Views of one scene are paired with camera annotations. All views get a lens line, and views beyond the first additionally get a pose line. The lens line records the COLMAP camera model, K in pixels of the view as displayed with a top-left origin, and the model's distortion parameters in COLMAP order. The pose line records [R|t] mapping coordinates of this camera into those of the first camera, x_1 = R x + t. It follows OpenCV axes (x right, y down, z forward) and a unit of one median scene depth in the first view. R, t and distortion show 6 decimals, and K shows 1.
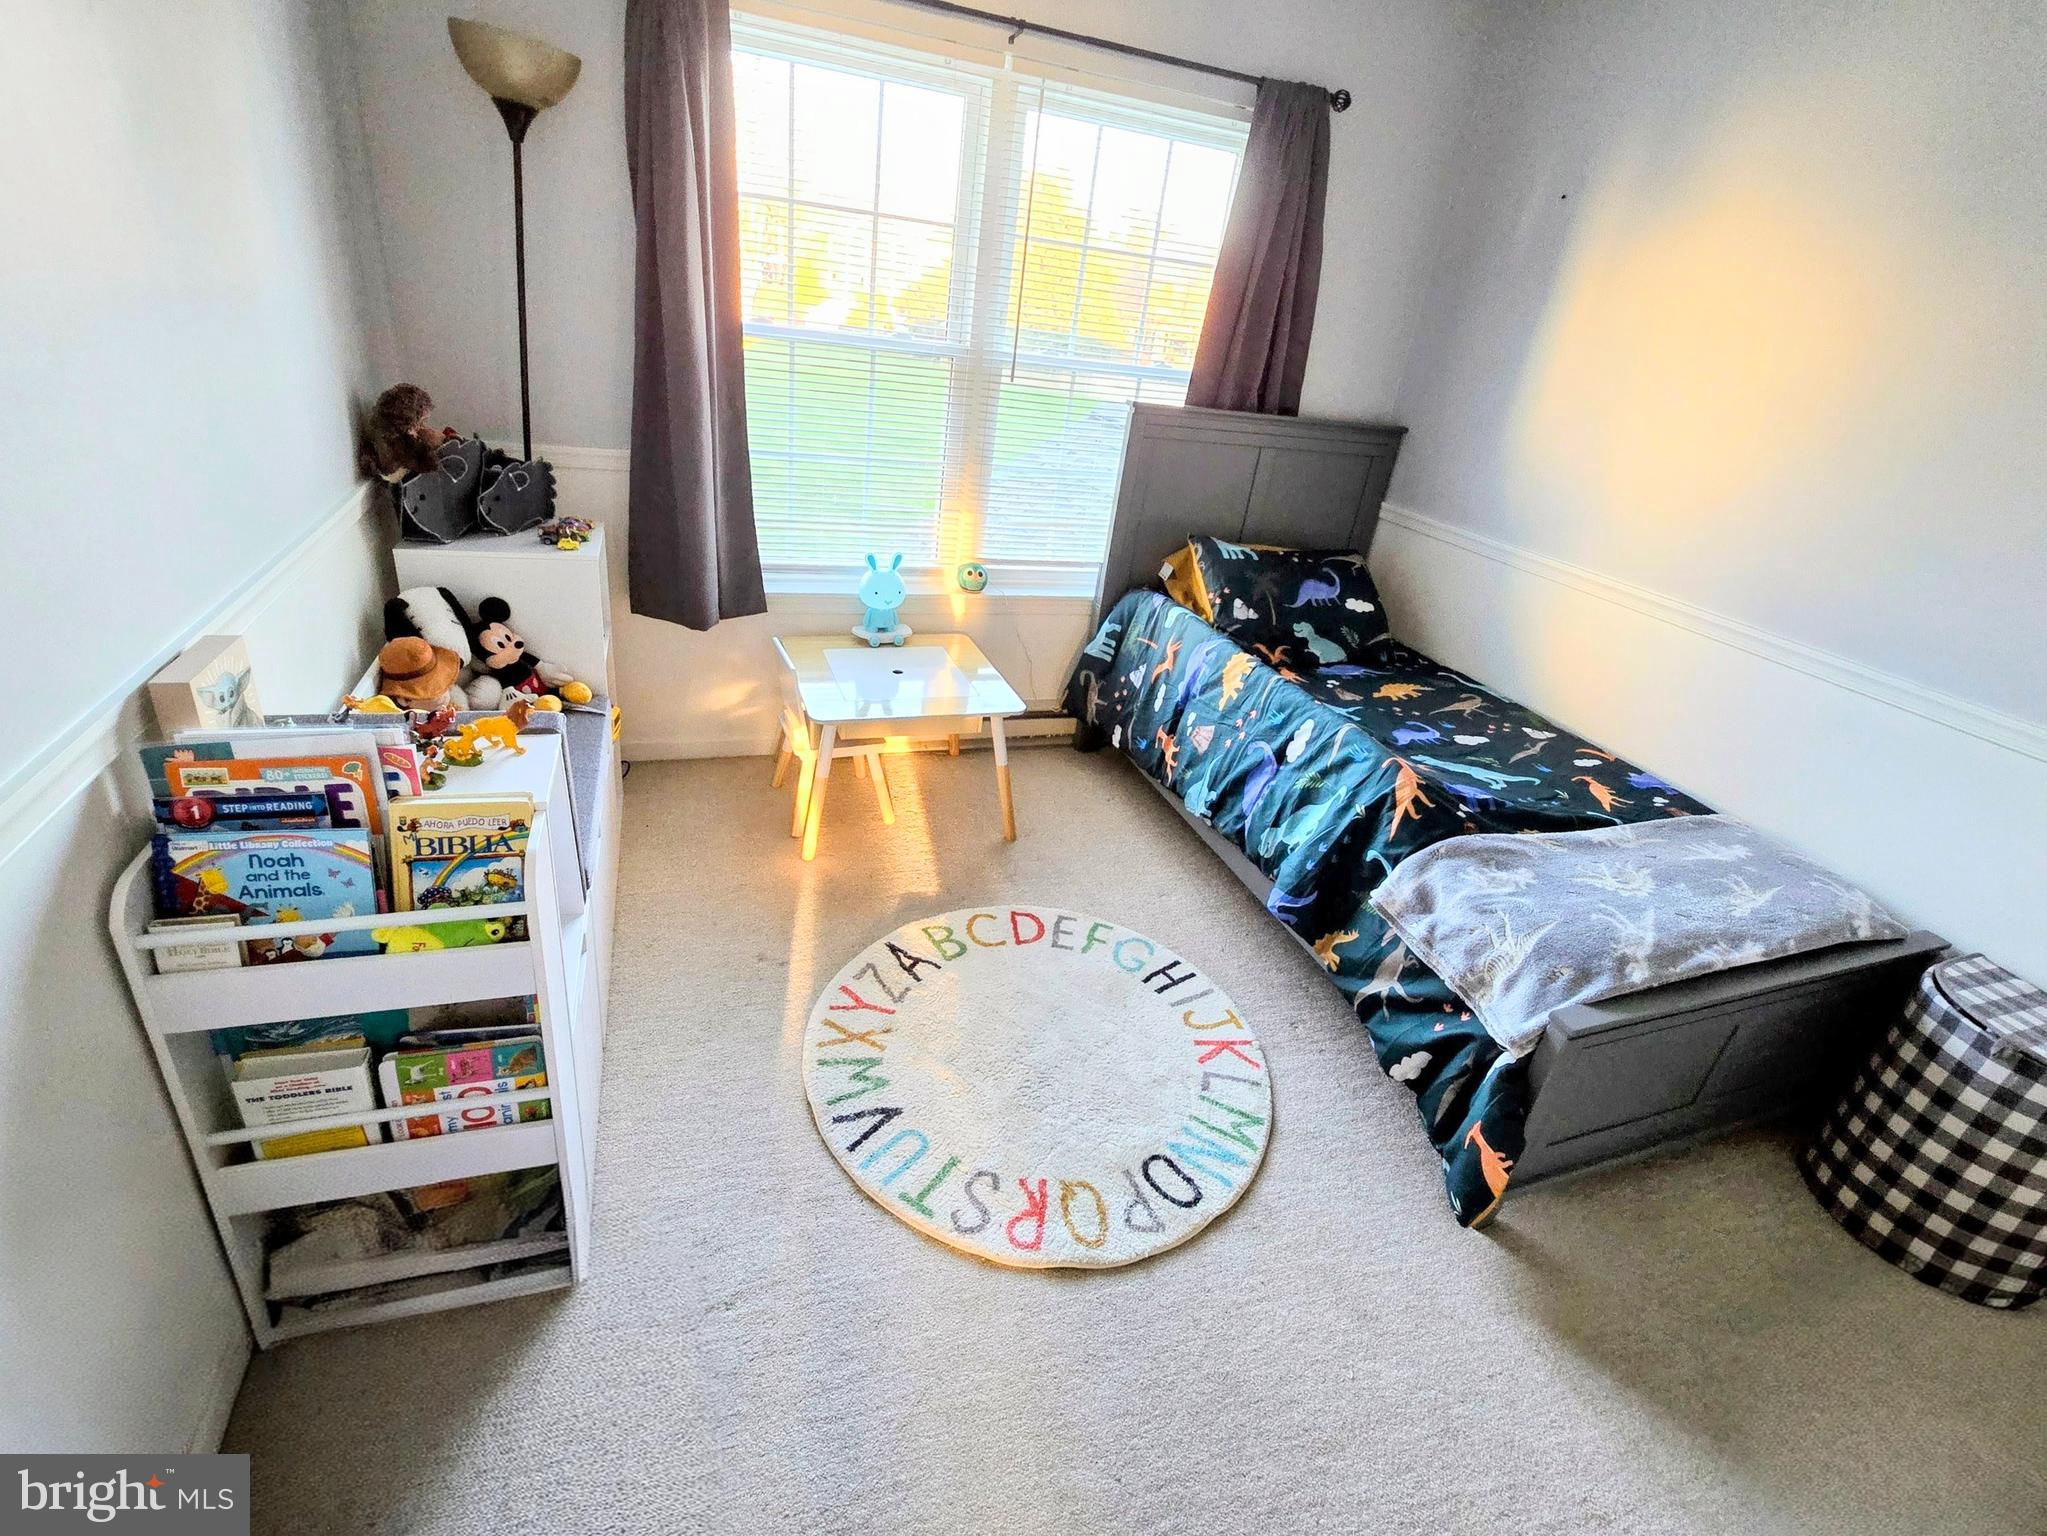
lens RADIAL K [[860.5, 0, 1020.1], [0, 860.5, 759.6], [0, 0, 1]] dist [0.000045, 0.000044]
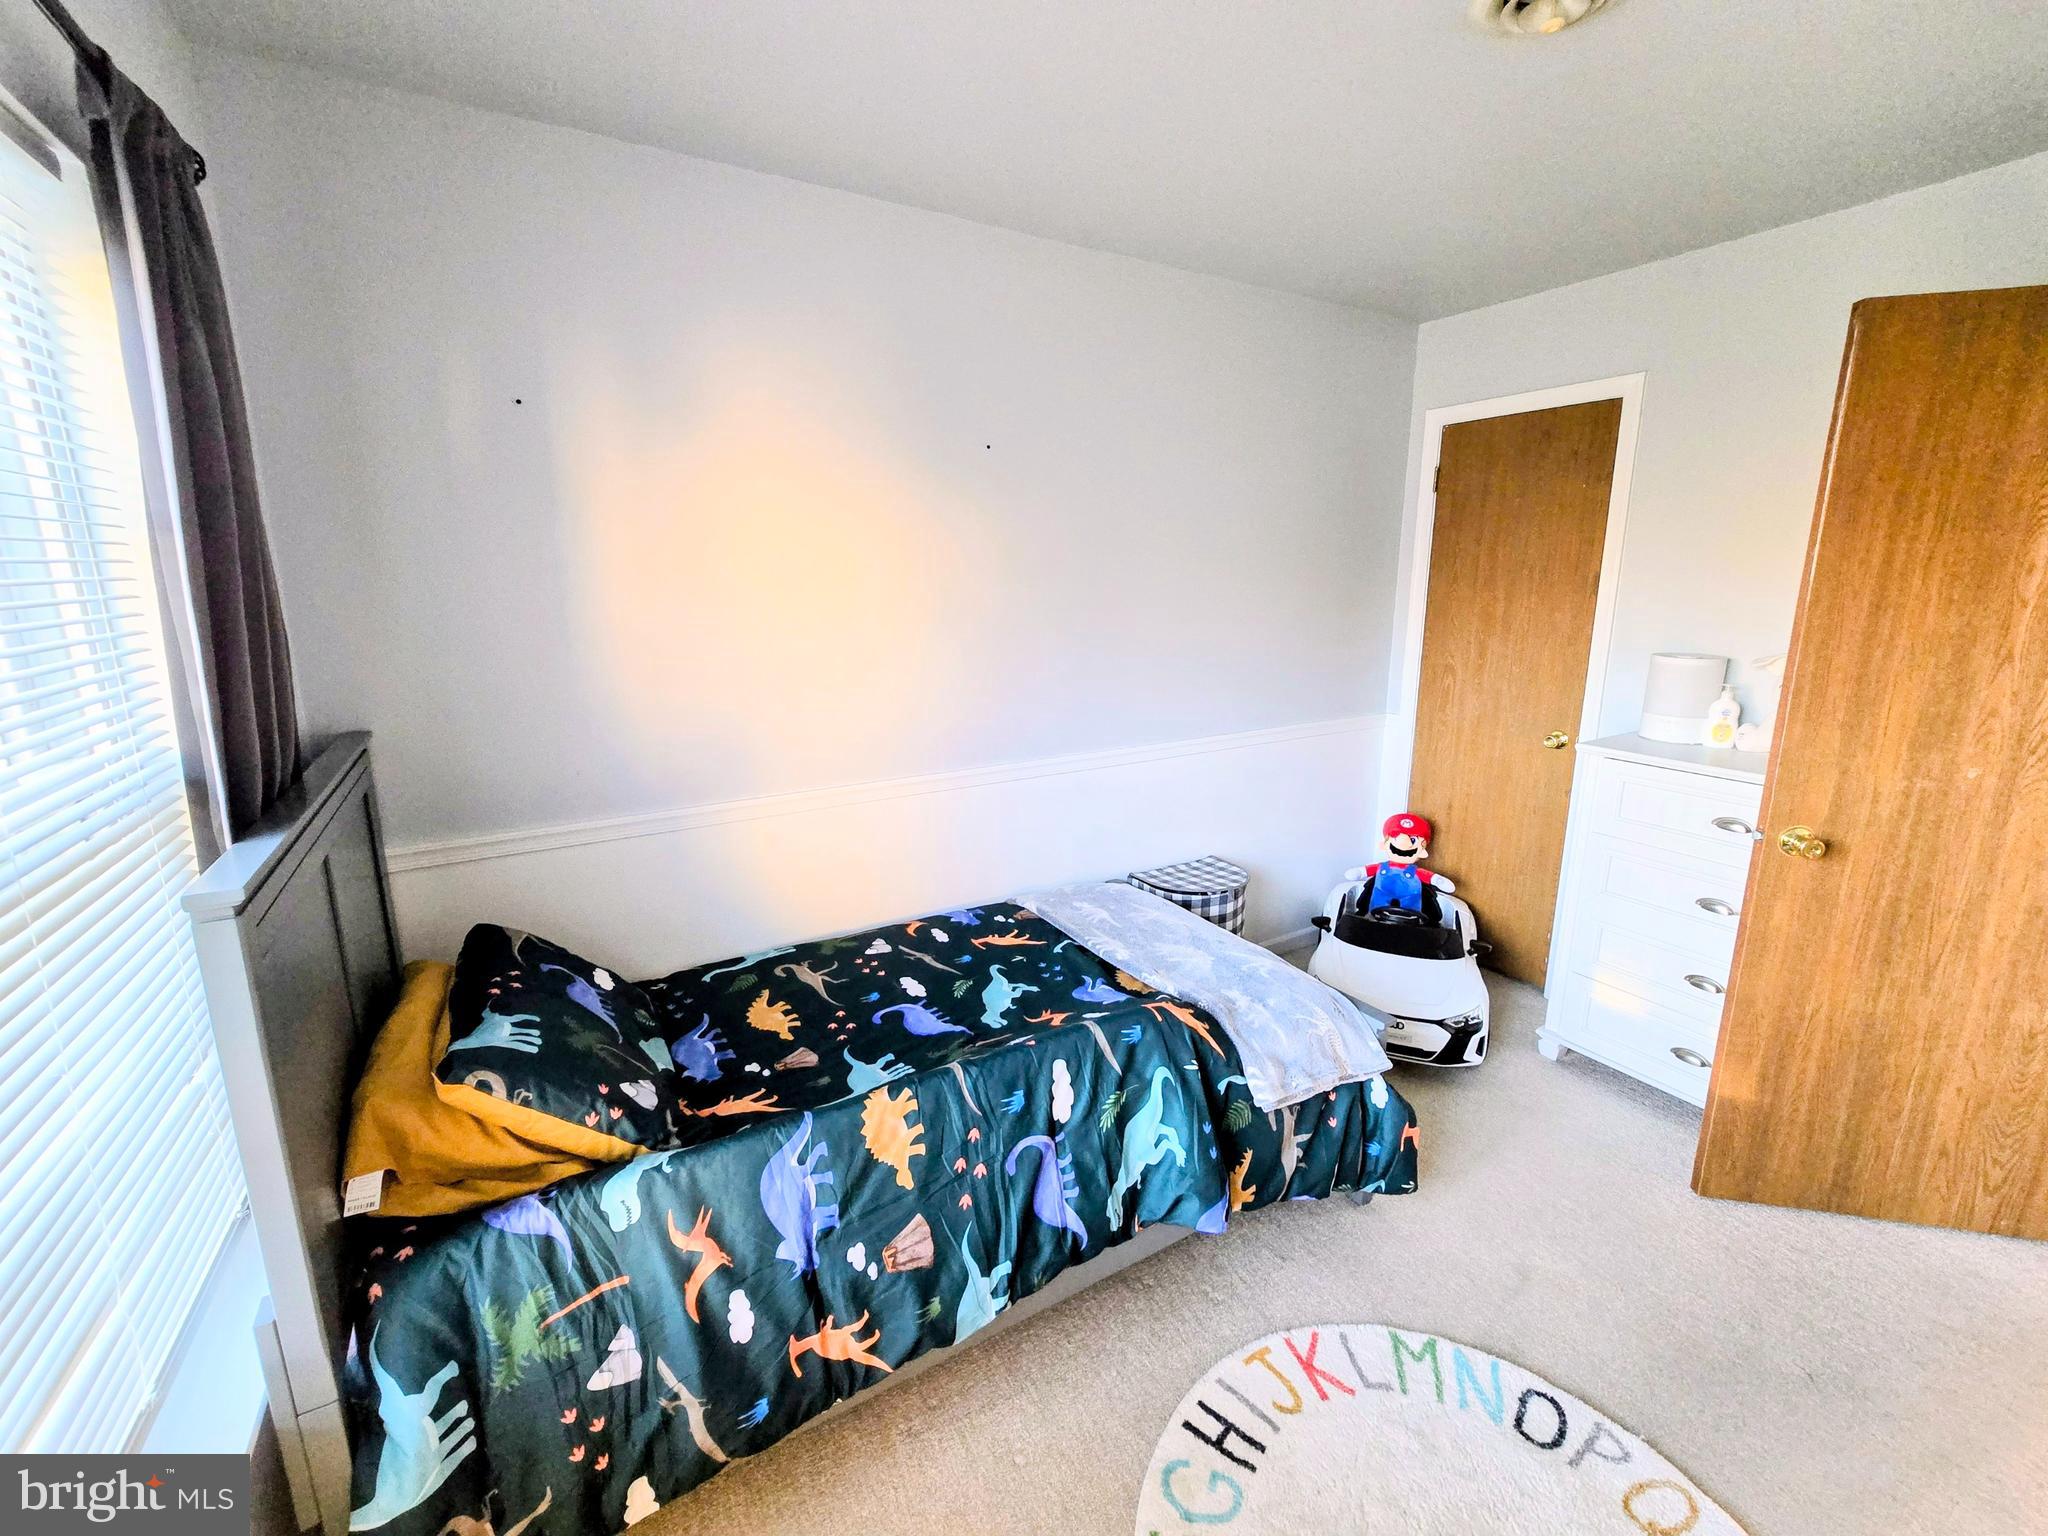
lens RADIAL K [[860.9, 0, 1020.6], [0, 860.9, 759.6], [0, 0, 1]] dist [0.000045, 0.000044]
pose [[-0.184468, -0.329721, 0.925881, -0.260470], [0.447009, 0.810829, 0.377809, -0.521696], [-0.875302, 0.483571, -0.002184, 0.810904]]
